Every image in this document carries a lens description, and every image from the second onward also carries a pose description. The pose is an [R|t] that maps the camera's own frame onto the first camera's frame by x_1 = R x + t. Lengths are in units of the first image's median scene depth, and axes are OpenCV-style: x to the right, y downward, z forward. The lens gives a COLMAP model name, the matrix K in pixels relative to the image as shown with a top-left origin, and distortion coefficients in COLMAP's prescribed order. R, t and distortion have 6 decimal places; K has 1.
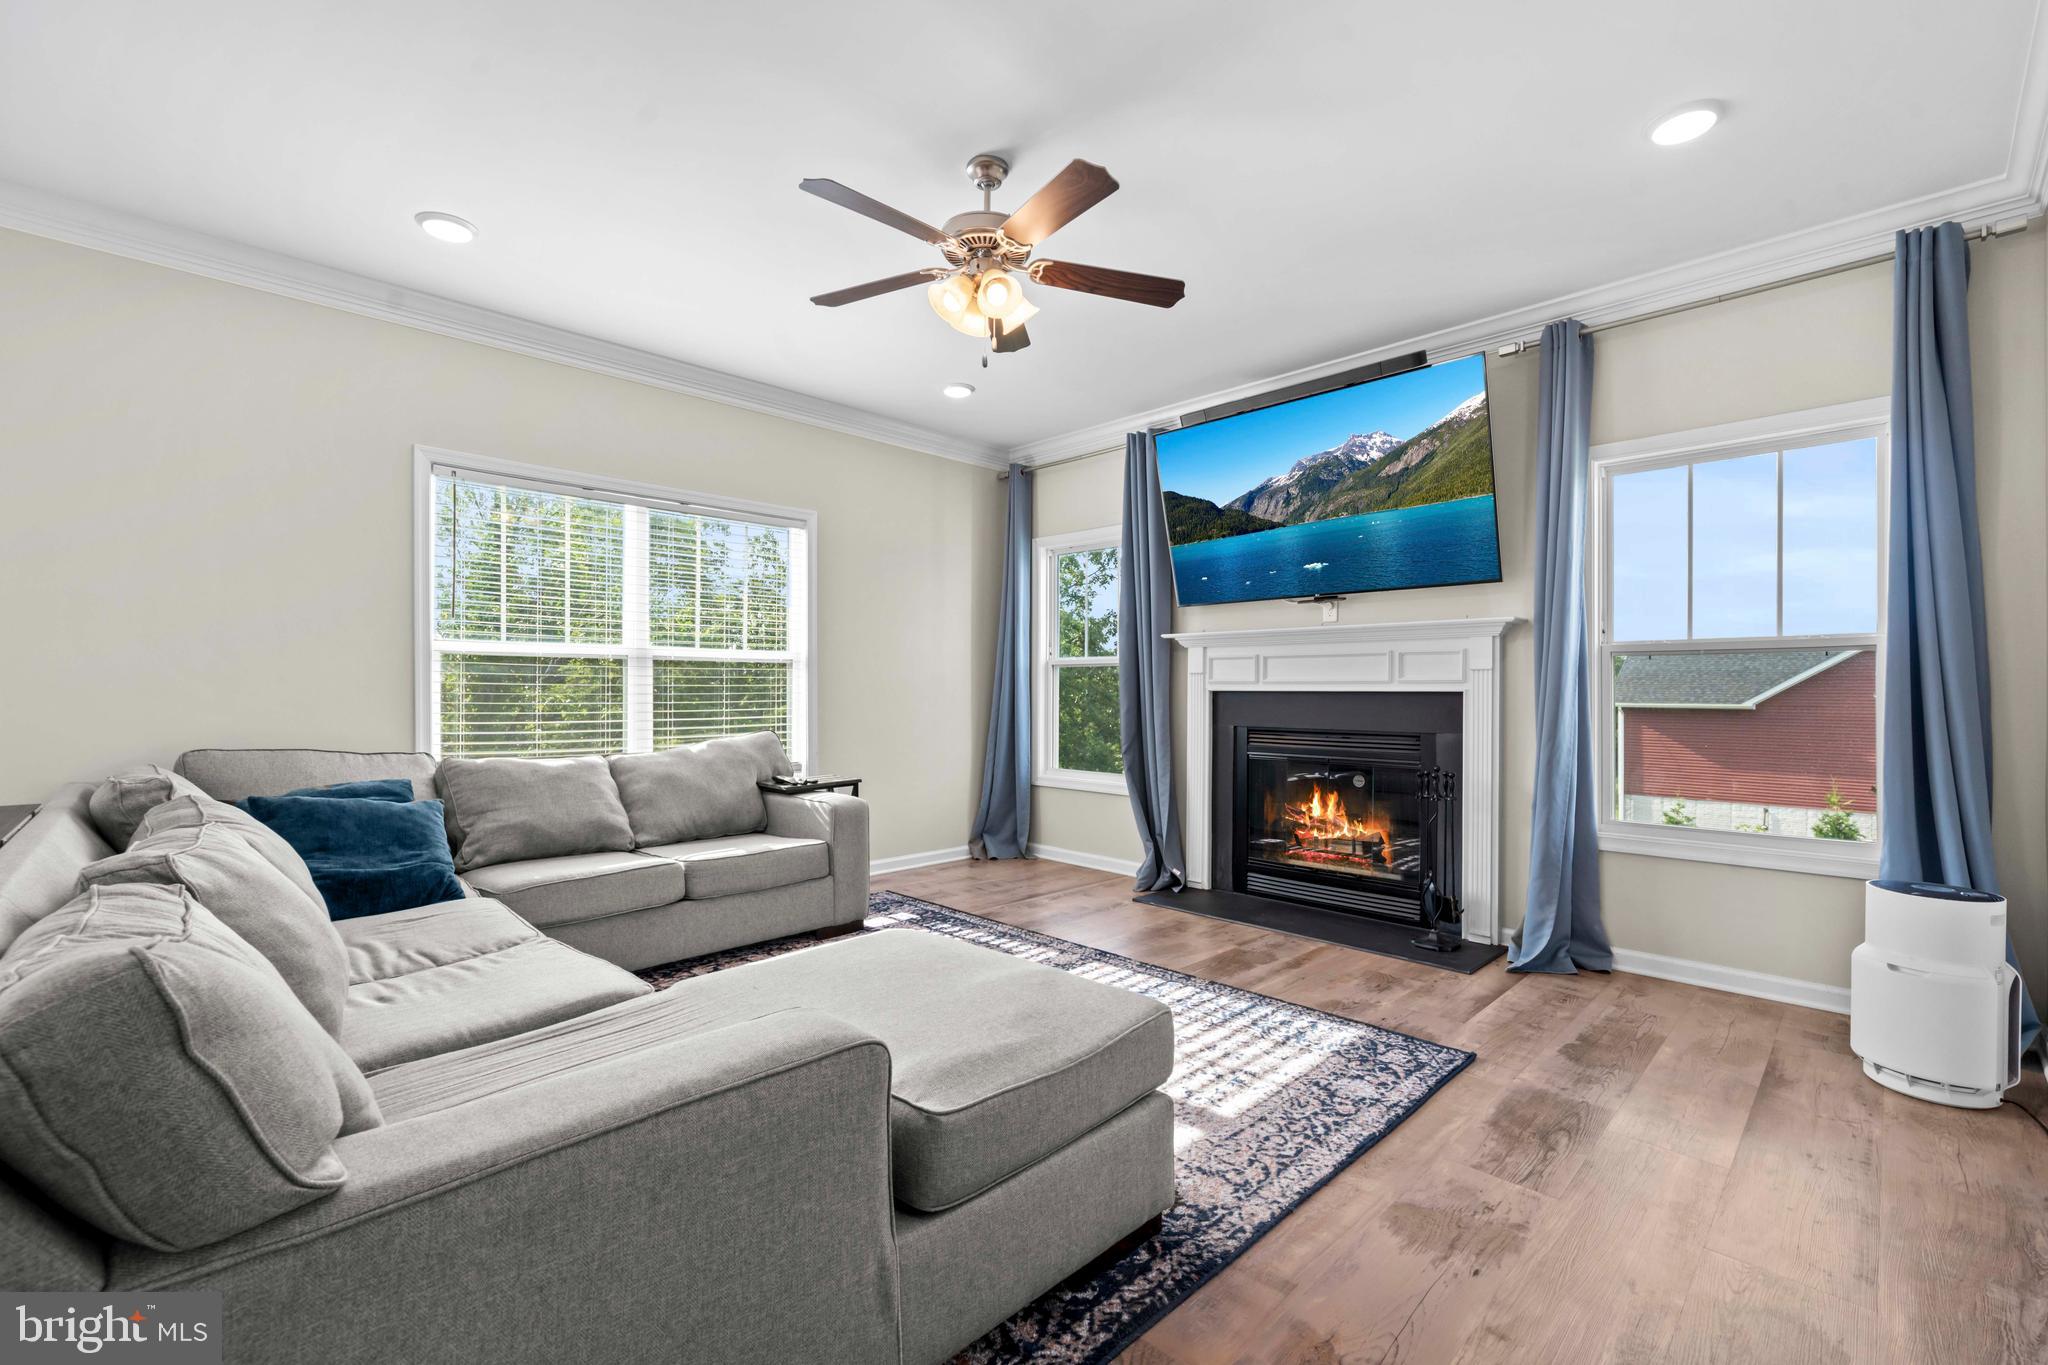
lens RADIAL K [[876.4, 0, 1000.9], [0, 876.4, 691.6], [0, 0, 1]] dist [-0.029416, -0.000104]
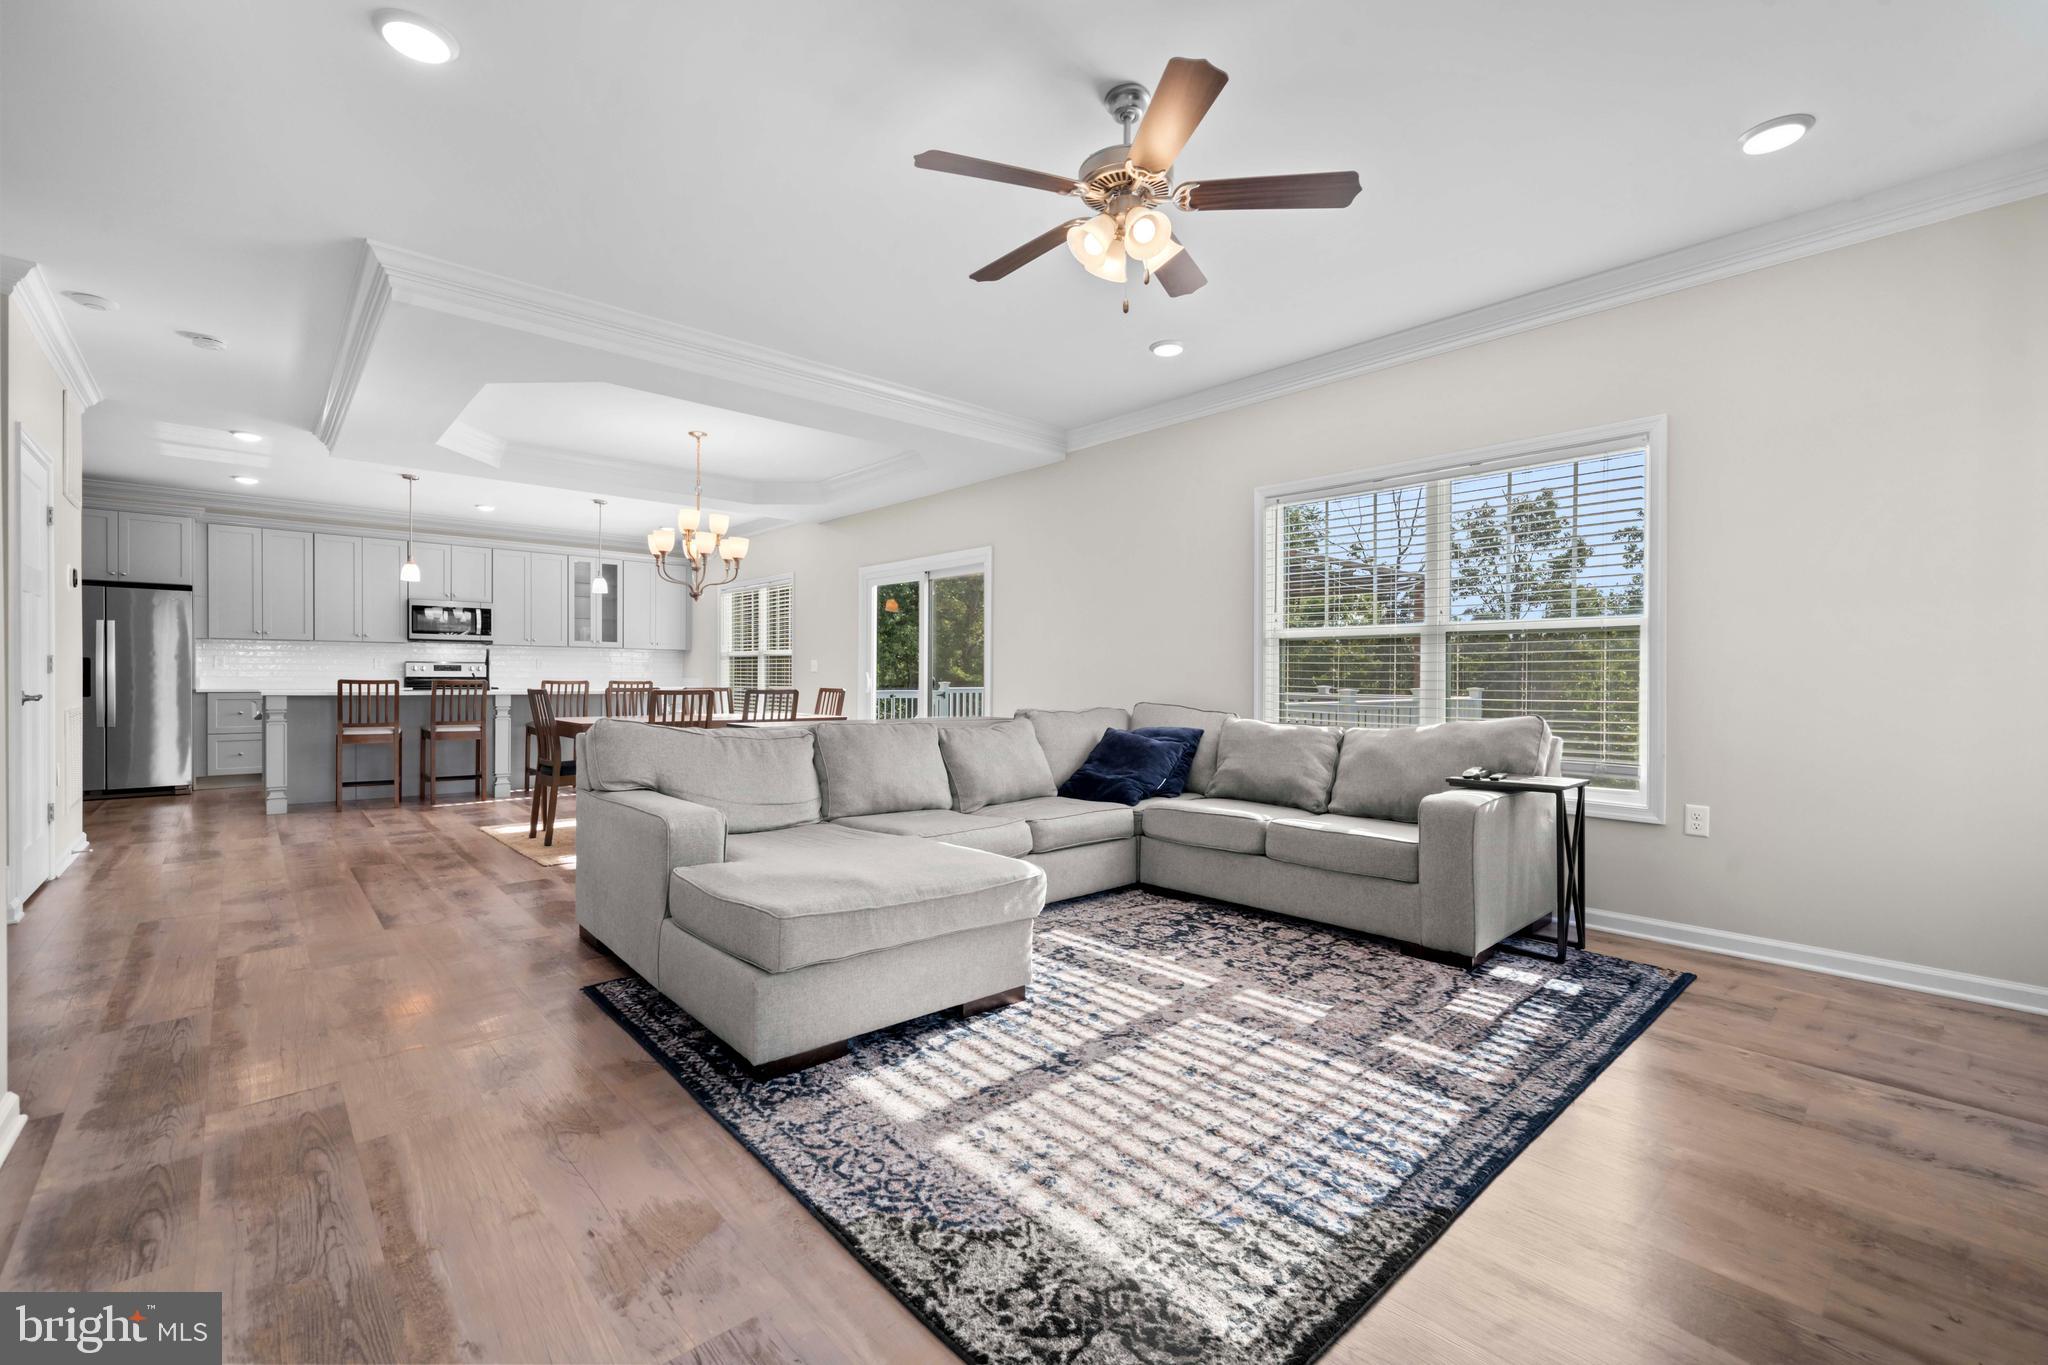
lens RADIAL K [[861.3, 0, 1024.0], [0, 861.3, 682.5], [0, 0, 1]] dist [-0.002076, -0.000573]
pose [[-0.029322, 0.004234, -0.999561, 0.663287], [-0.010908, 0.999930, 0.004555, 0.017897], [0.999511, 0.011037, -0.029274, 0.664627]]
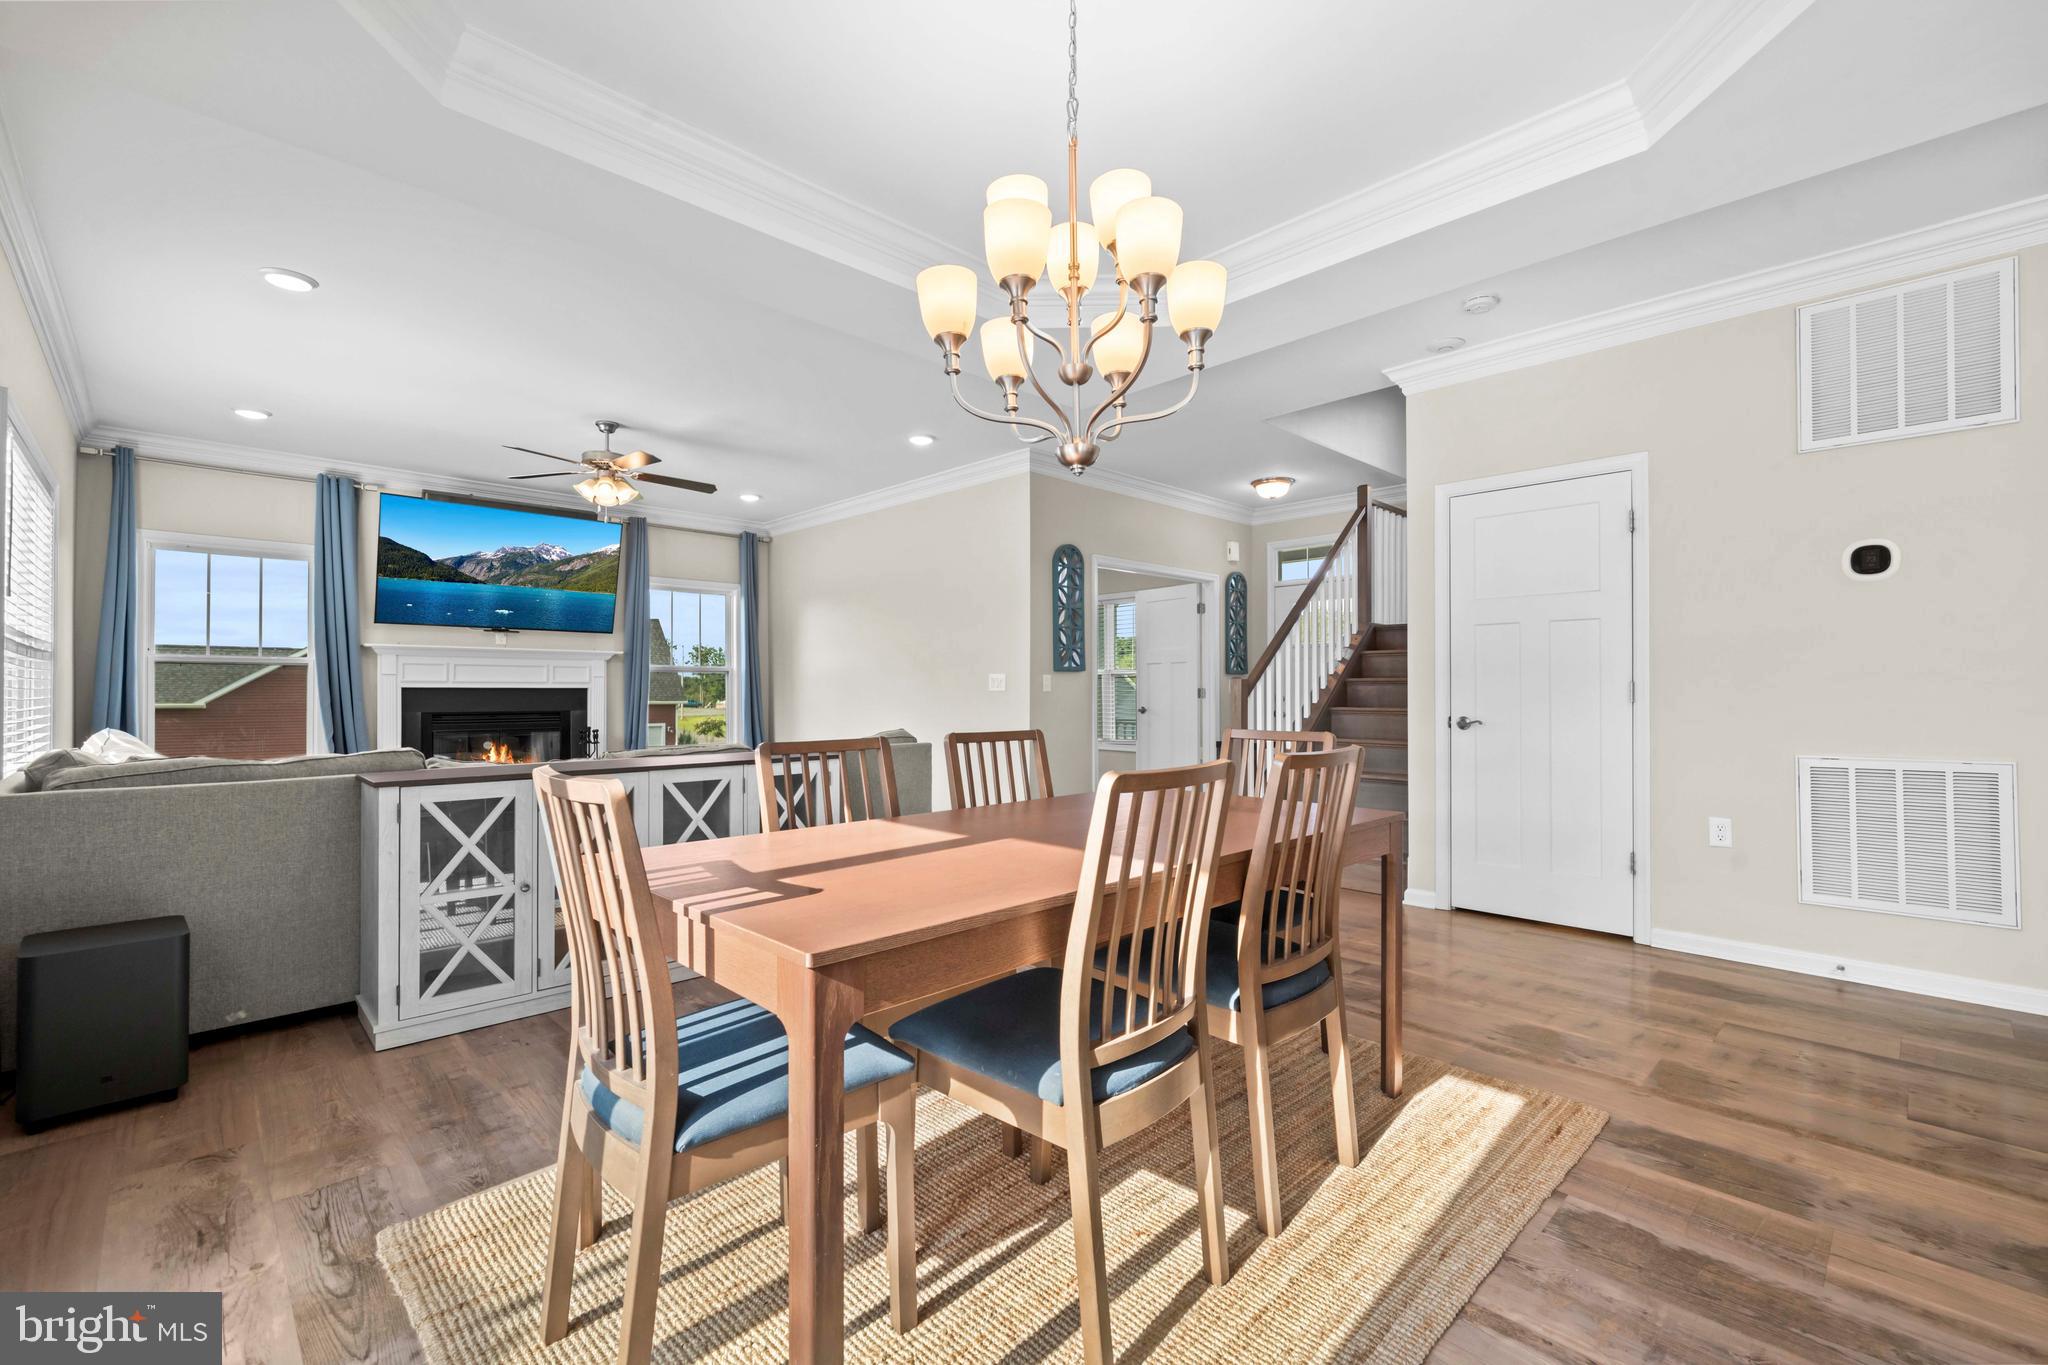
lens RADIAL K [[878.2, 0, 1024.0], [0, 878.2, 682.5], [0, 0, 1]] dist [0.000190, -0.000184]
pose [[-0.013726, 0.018688, 0.999731, -1.449468], [0.000418, 0.999825, -0.018684, 0.022605], [-0.999906, 0.000161, -0.013731, 0.050101]]
